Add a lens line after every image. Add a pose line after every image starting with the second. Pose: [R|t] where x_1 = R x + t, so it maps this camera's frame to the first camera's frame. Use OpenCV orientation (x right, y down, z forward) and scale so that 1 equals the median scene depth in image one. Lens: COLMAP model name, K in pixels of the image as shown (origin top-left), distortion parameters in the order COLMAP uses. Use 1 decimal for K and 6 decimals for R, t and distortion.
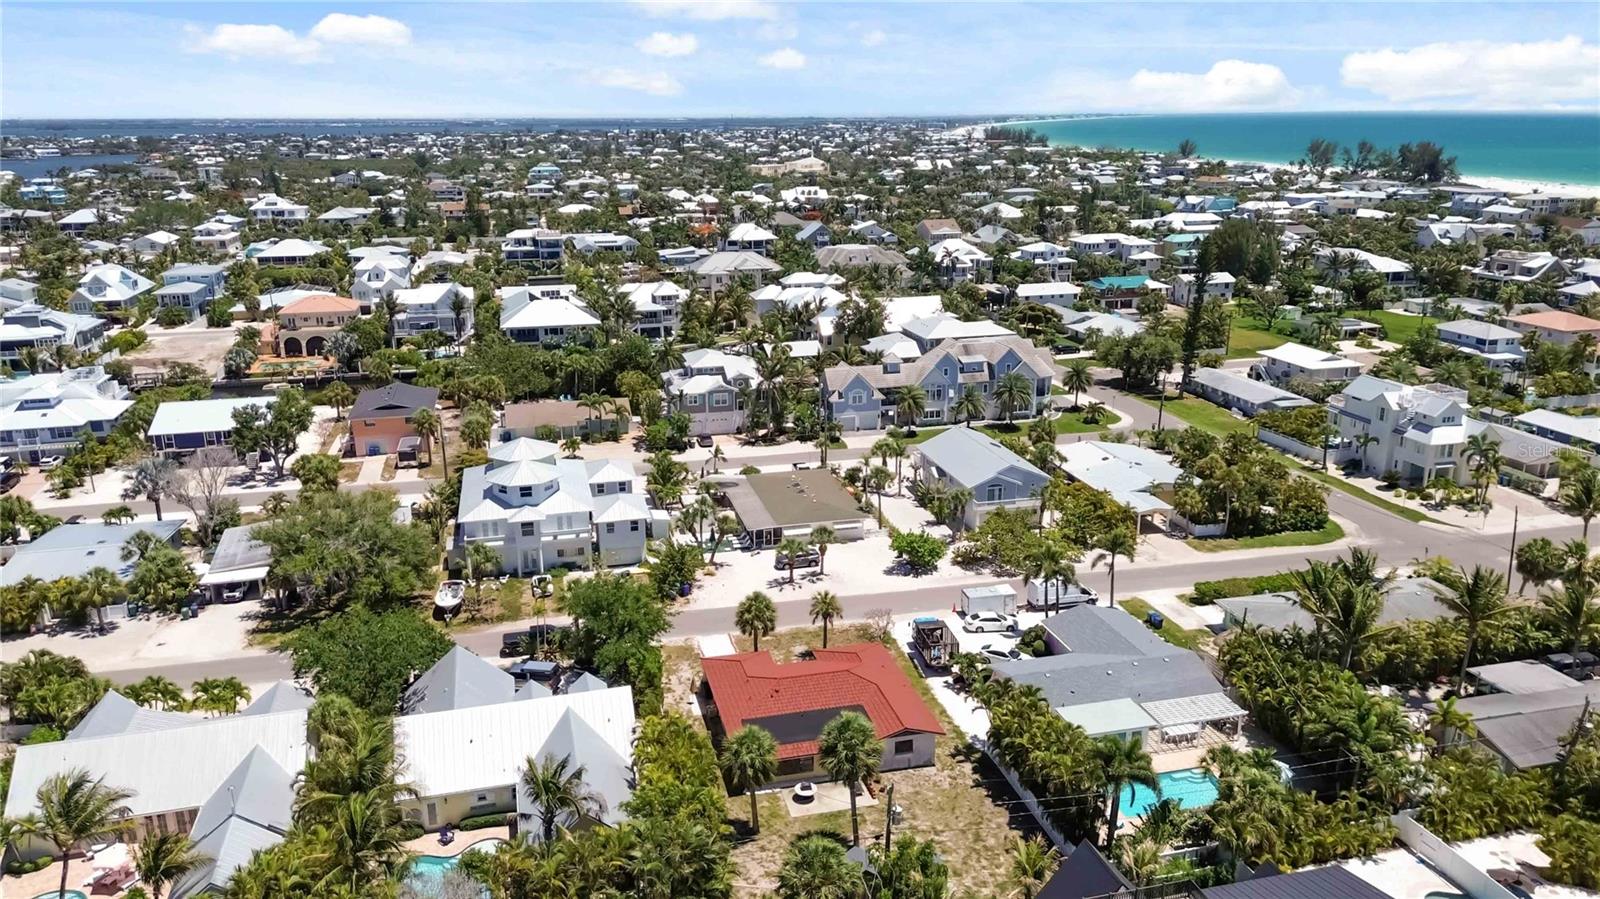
lens RADIAL K [[1117.8, 0, 792.5], [0, 1117.8, 446.7], [0, 0, 1]] dist [0.060958, -0.052296]
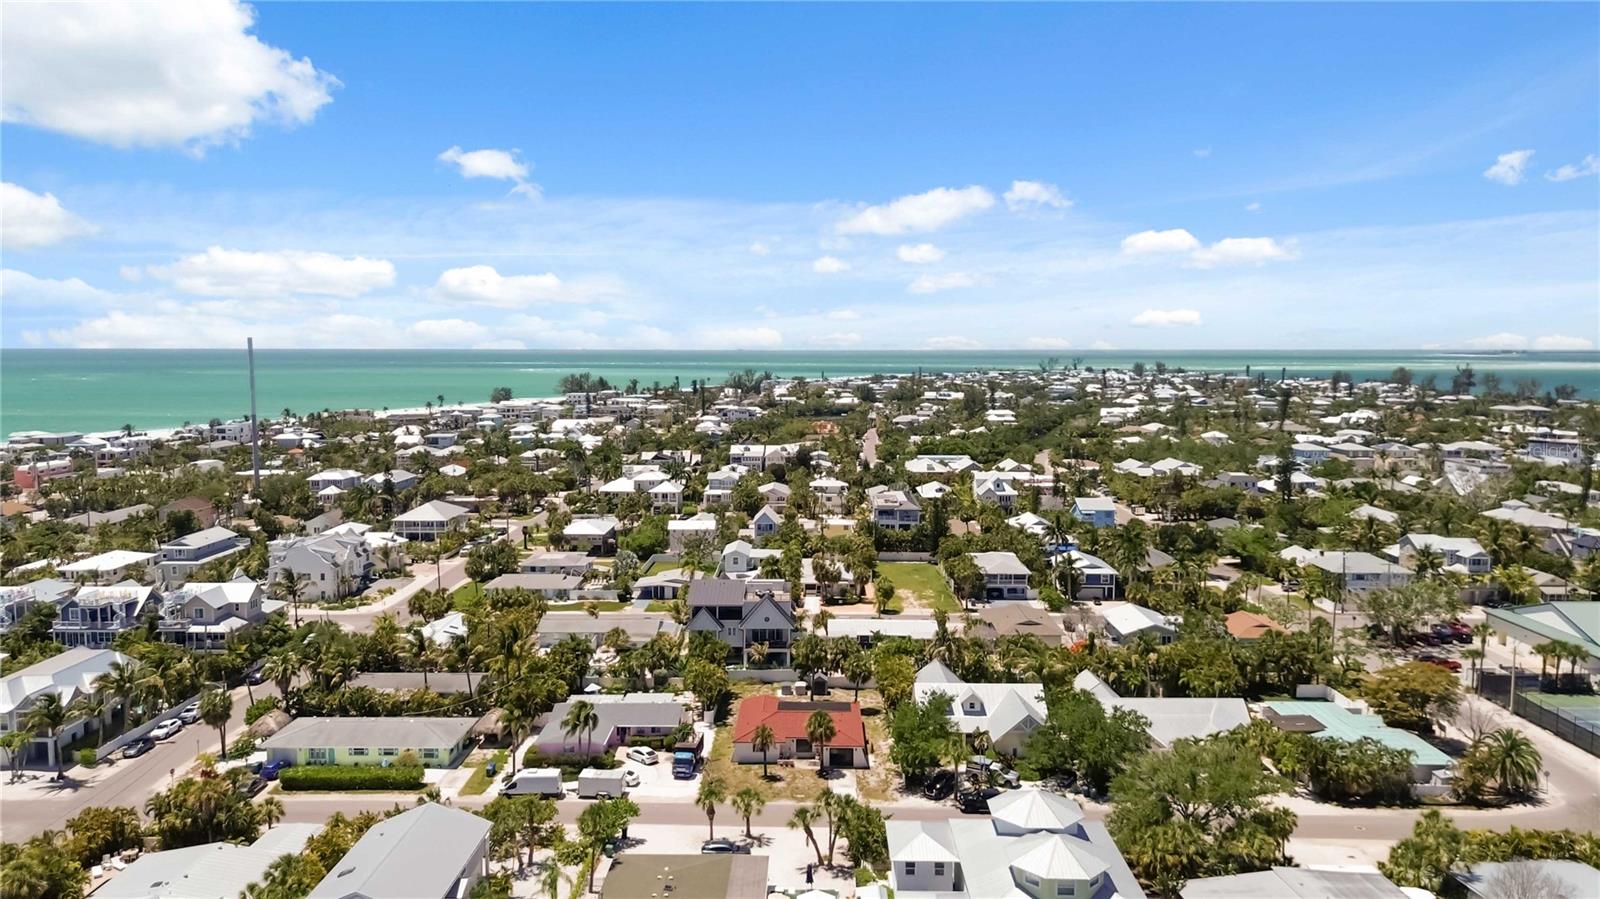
lens RADIAL K [[1148.8, 0, 787.8], [0, 1148.8, 434.5], [0, 0, 1]] dist [0.062400, -0.073294]
pose [[-0.965660, -0.010921, 0.259581, -0.201831], [0.082122, 0.935062, 0.344840, -0.381364], [-0.246490, 0.354316, -0.902055, 1.228352]]
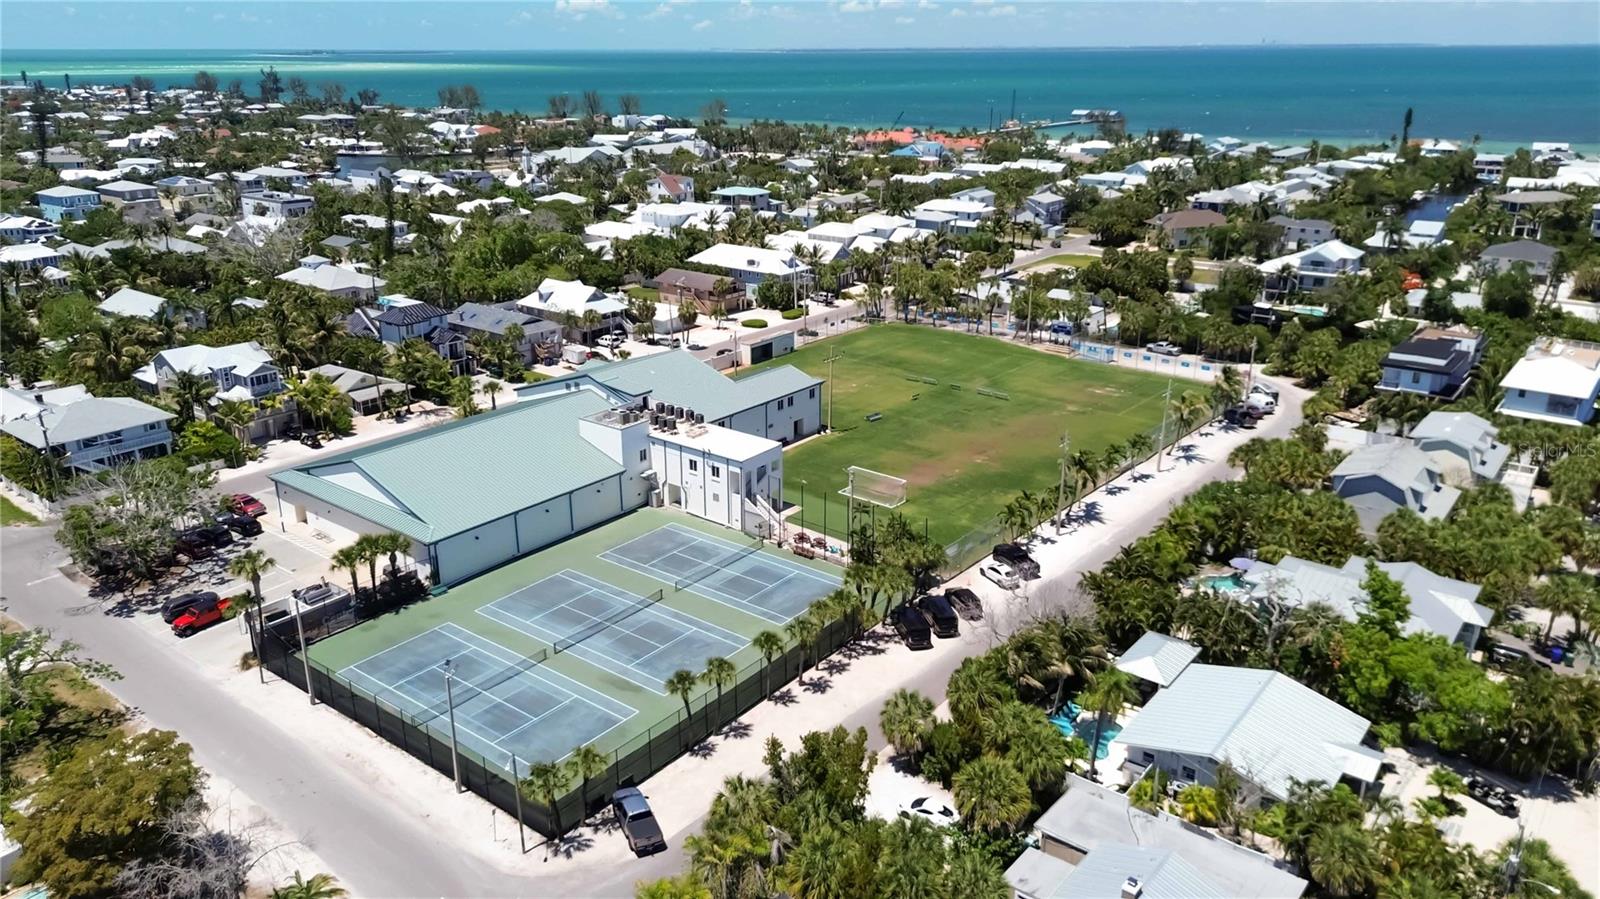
lens RADIAL K [[1141.6, 0, 799.4], [0, 1141.6, 453.2], [0, 0, 1]] dist [0.058584, -0.052809]
pose [[-0.788034, 0.216544, -0.576291, -0.411705], [-0.165288, 0.827306, 0.536884, -0.242824], [0.593028, 0.518337, -0.616153, 0.746038]]
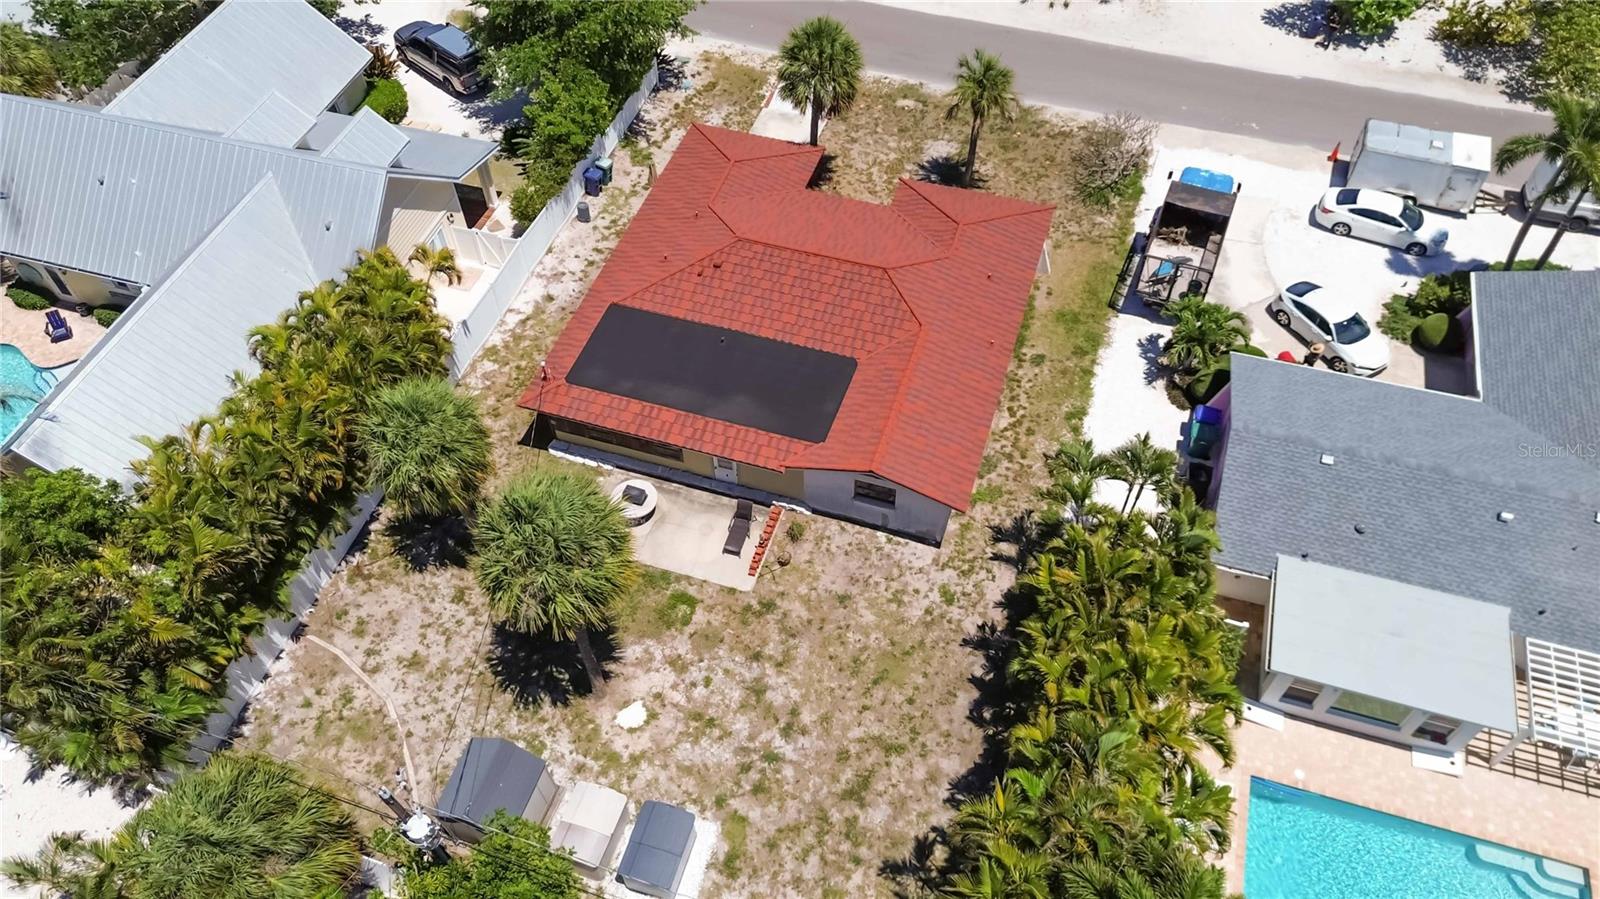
lens RADIAL K [[1148.8, 0, 787.8], [0, 1148.8, 434.5], [0, 0, 1]] dist [0.062400, -0.073294]
pose [[0.848246, 0.404921, -0.341348, 0.106684], [-0.135648, 0.789149, 0.599036, -0.010499], [0.511936, -0.461826, 0.724319, 0.325226]]
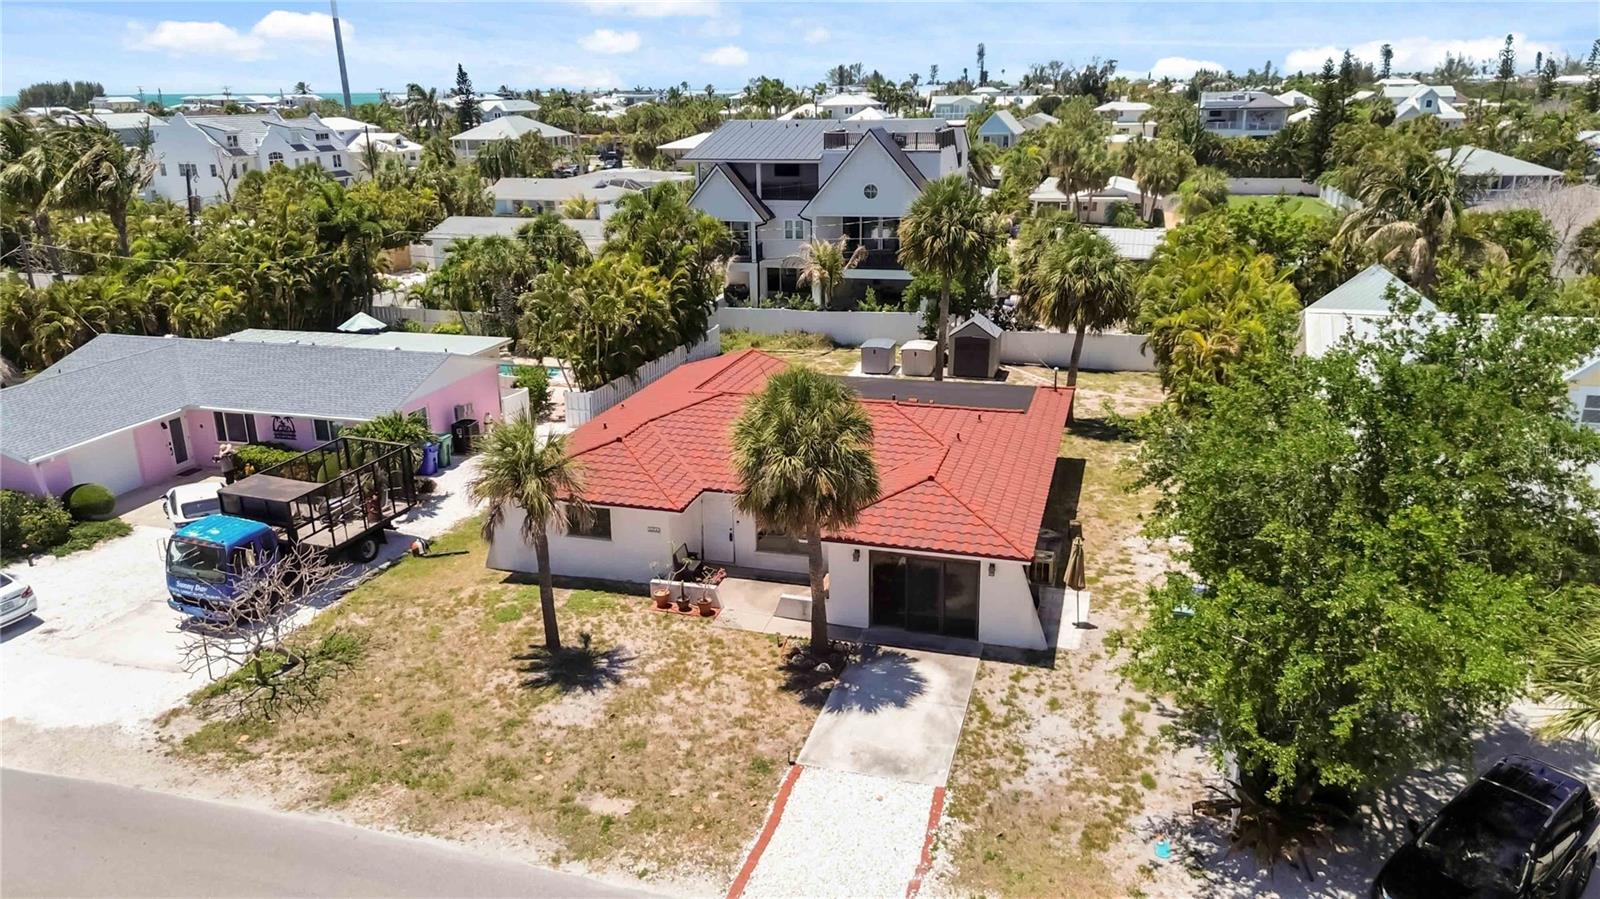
lens RADIAL K [[1149.2, 0, 796.7], [0, 1149.2, 447.8], [0, 0, 1]] dist [0.052583, -0.044876]
pose [[-0.867223, -0.130827, 0.480424, -0.093947], [0.158900, 0.841696, 0.516041, 0.003072], [-0.471884, 0.523862, -0.709150, 0.686501]]
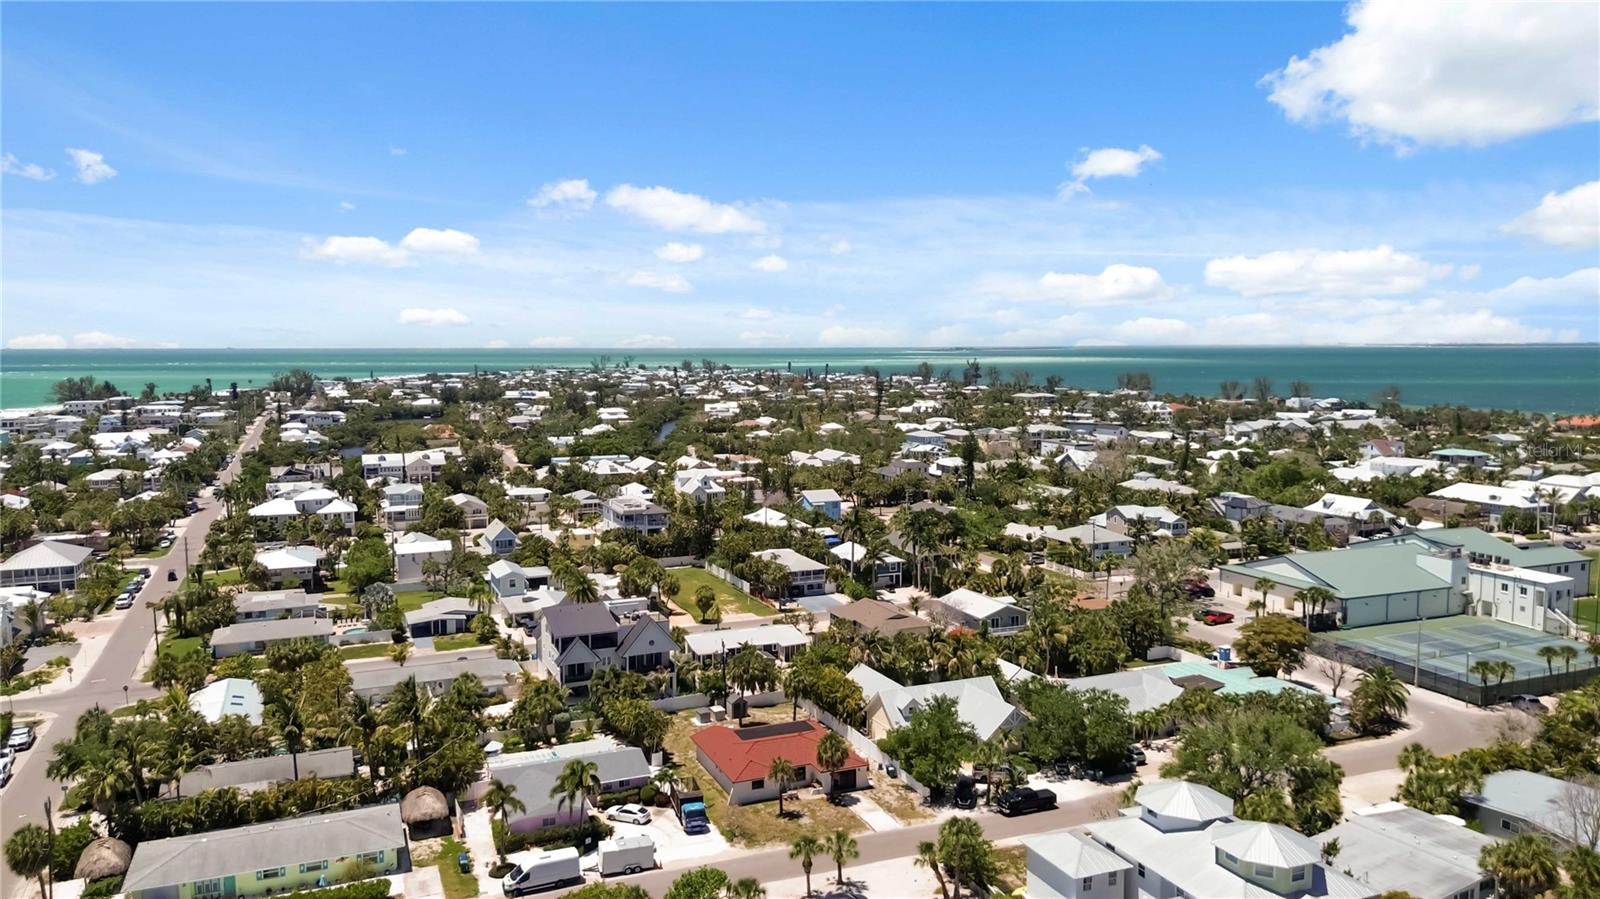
lens RADIAL K [[1149.2, 0, 796.7], [0, 1149.2, 447.8], [0, 0, 1]] dist [0.052583, -0.044876]
pose [[-0.987495, 0.026637, -0.155381, 0.114020], [-0.032725, 0.929518, 0.367323, -0.366315], [0.154214, 0.367815, -0.917023, 1.176804]]
